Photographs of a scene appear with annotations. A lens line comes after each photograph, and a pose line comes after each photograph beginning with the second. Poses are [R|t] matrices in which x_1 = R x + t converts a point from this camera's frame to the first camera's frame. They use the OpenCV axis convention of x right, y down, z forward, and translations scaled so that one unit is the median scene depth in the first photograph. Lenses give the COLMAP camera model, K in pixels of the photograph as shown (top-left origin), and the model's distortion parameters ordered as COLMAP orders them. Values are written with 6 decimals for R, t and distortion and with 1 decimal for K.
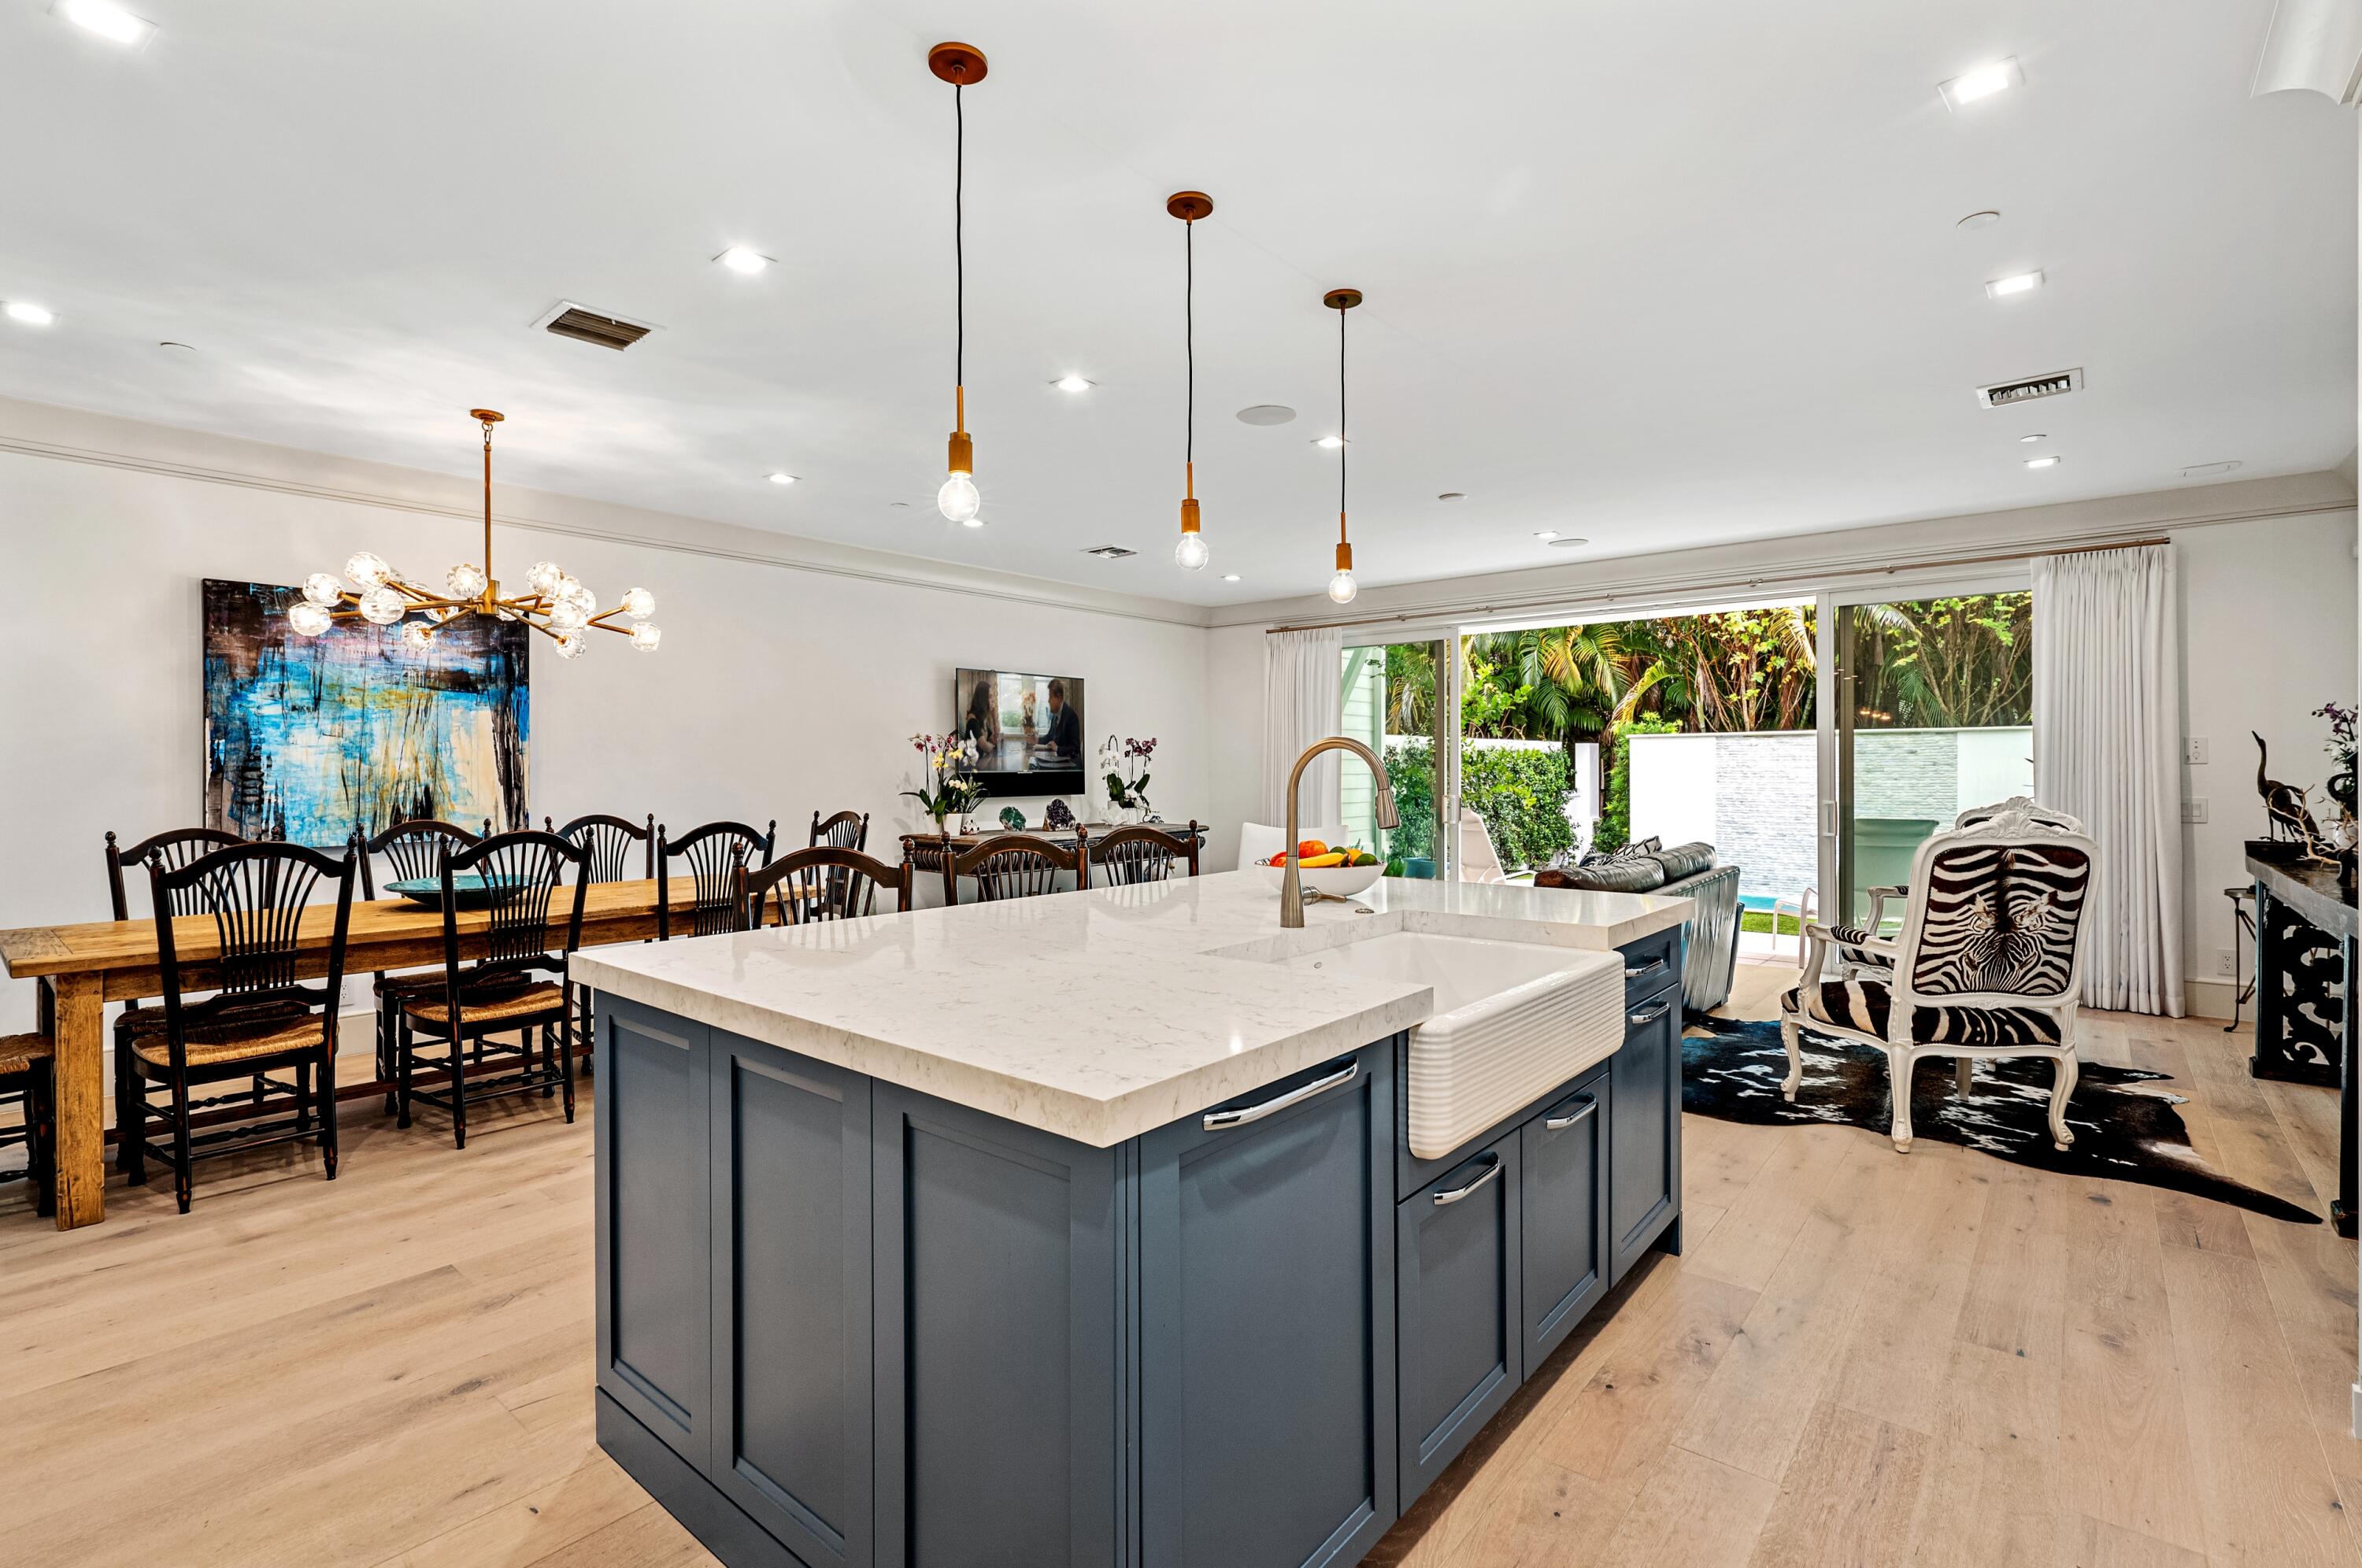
lens RADIAL K [[1094.9, 0, 1162.3], [0, 1094.9, 779.8], [0, 0, 1]] dist [-0.011062, 0.003394]
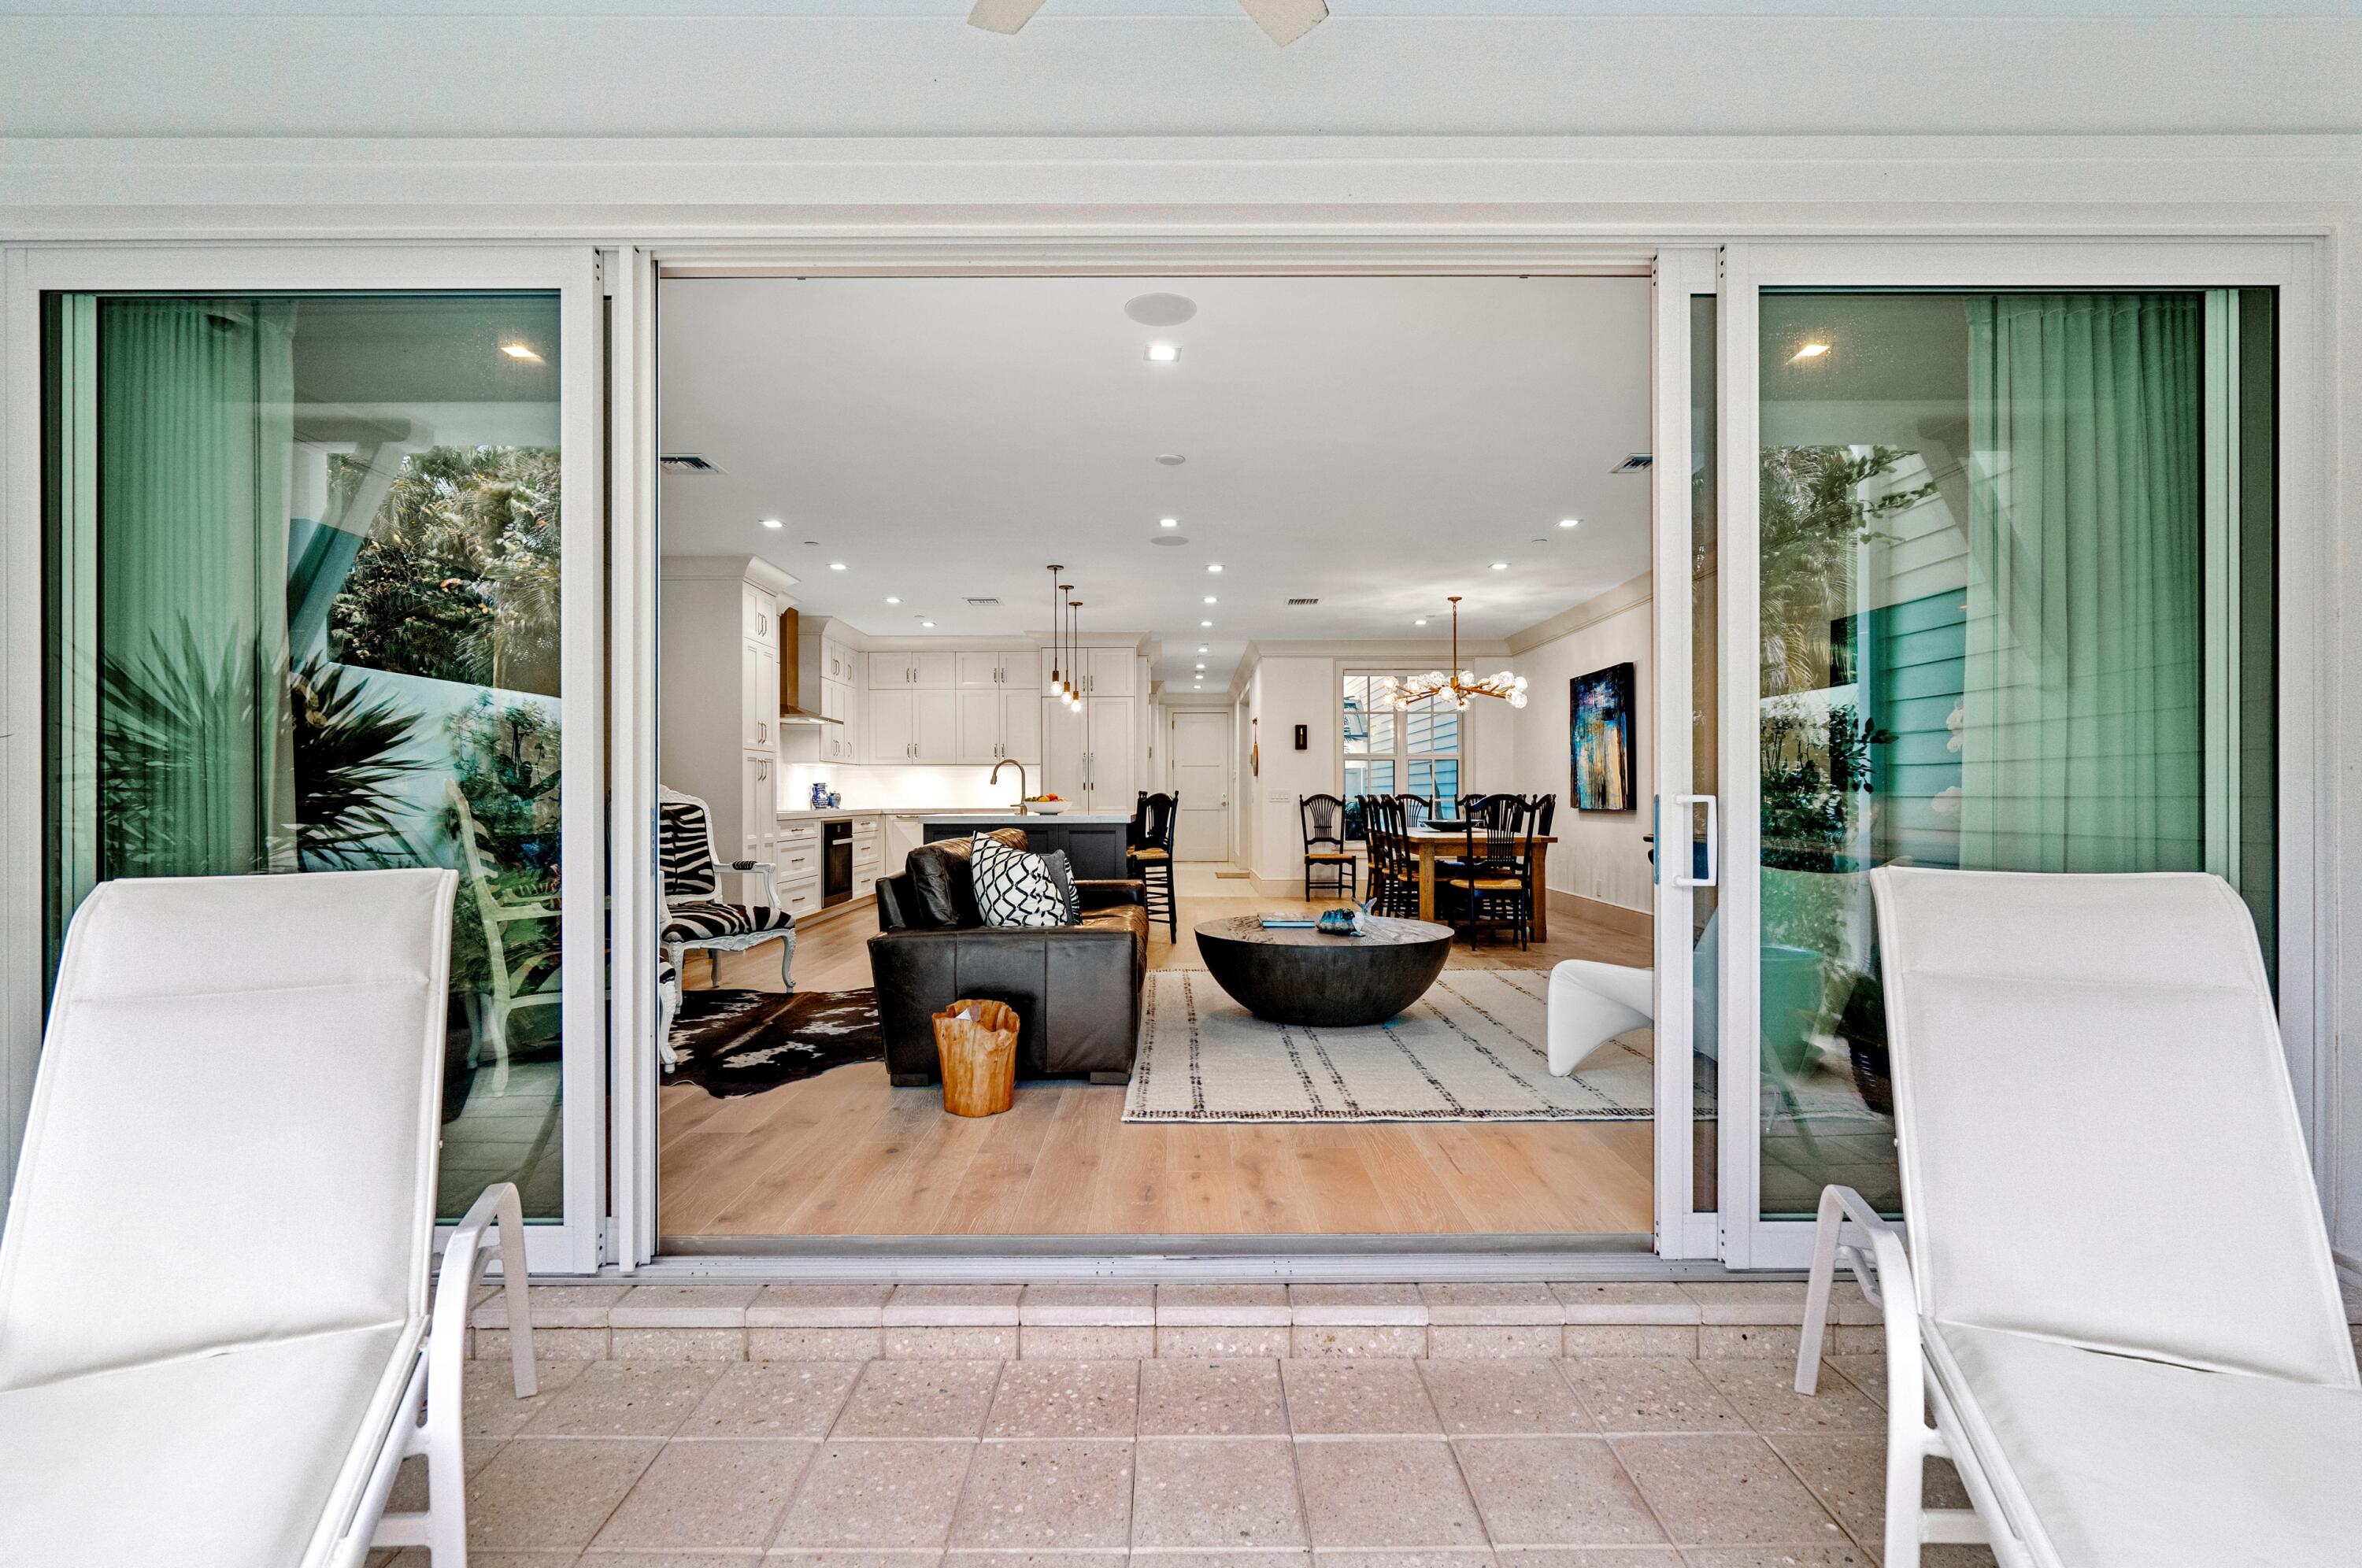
lens RADIAL K [[1094.9, 0, 1175.1], [0, 1094.9, 795.6], [0, 0, 1]] dist [-0.011062, 0.003394]
pose [[-0.766954, 0.003517, -0.641692, 0.952346], [-0.003997, 0.999939, 0.010258, 0.020318], [0.641689, 0.010432, -0.766894, 1.894256]]
